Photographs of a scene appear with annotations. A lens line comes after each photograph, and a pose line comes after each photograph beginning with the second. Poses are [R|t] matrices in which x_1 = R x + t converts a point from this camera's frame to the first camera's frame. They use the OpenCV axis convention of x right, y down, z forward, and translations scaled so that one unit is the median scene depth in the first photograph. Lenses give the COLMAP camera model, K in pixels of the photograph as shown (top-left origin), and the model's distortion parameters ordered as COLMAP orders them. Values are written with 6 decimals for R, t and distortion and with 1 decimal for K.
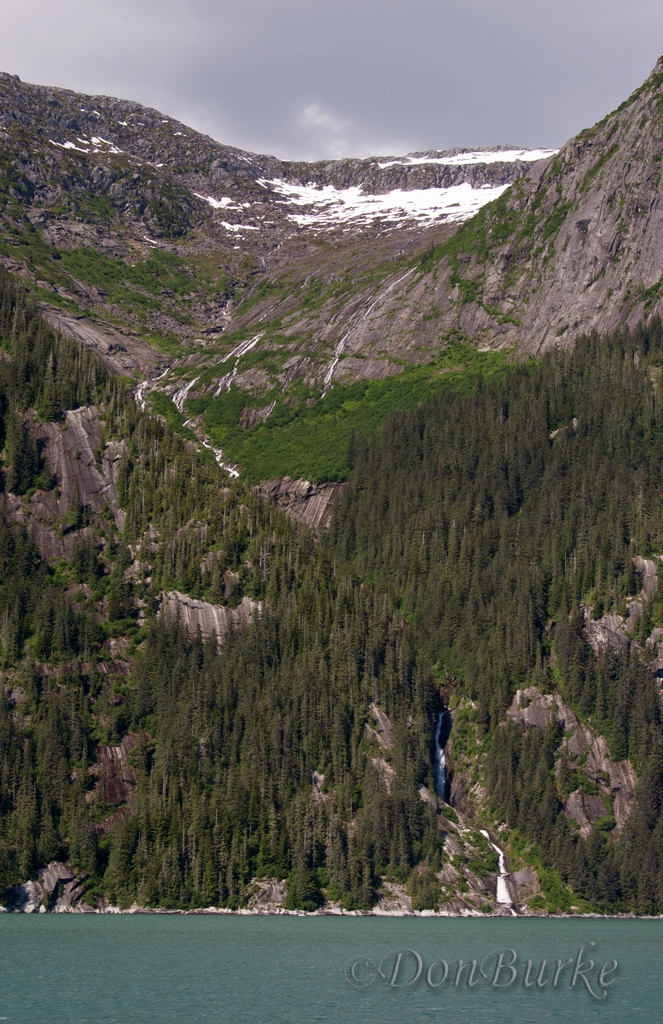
lens RADIAL K [[2219.0, 0, 285.4], [0, 2219.0, 489.6], [0, 0, 1]] dist [0.079221, 0.000000]
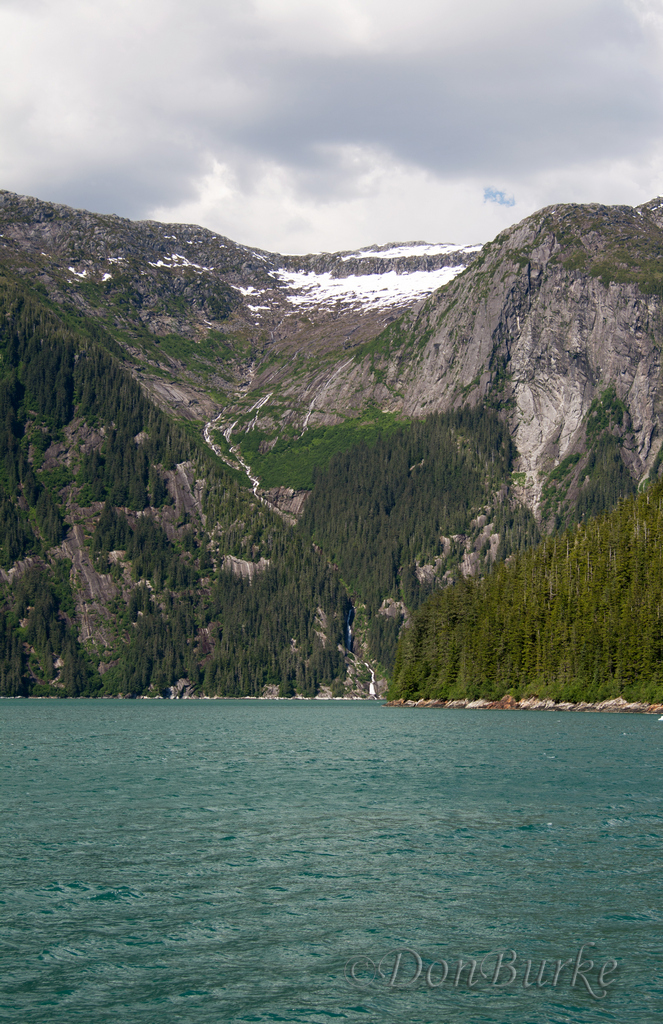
lens RADIAL K [[1810.6, 0, 338.4], [0, 1810.6, 516.6], [0, 0, 1]] dist [0.152027, 0.000000]
pose [[0.999755, -0.002616, 0.021964, 0.016840], [0.000684, 0.996165, 0.087497, -0.135562], [-0.022108, -0.087460, 0.995923, -0.715428]]
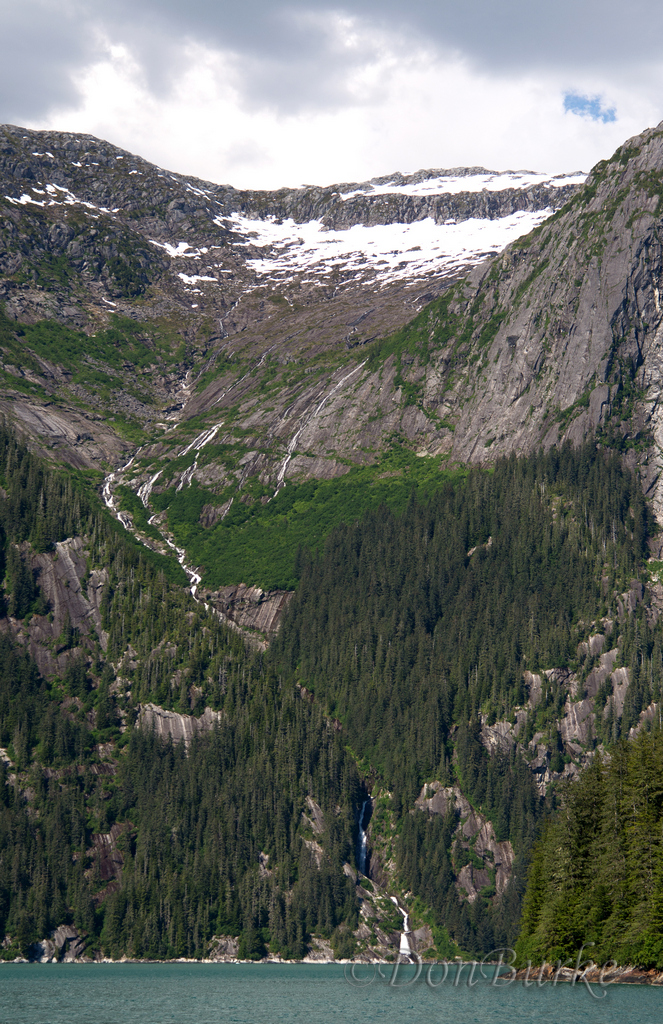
lens RADIAL K [[3019.9, 0, 351.3], [0, 3019.9, 552.9], [0, 0, 1]] dist [0.425519, 0.000000]
pose [[0.999425, 0.002341, 0.033840, 0.004394], [-0.004171, 0.998526, 0.054106, -0.117547], [-0.033663, -0.054216, 0.997962, -0.619439]]
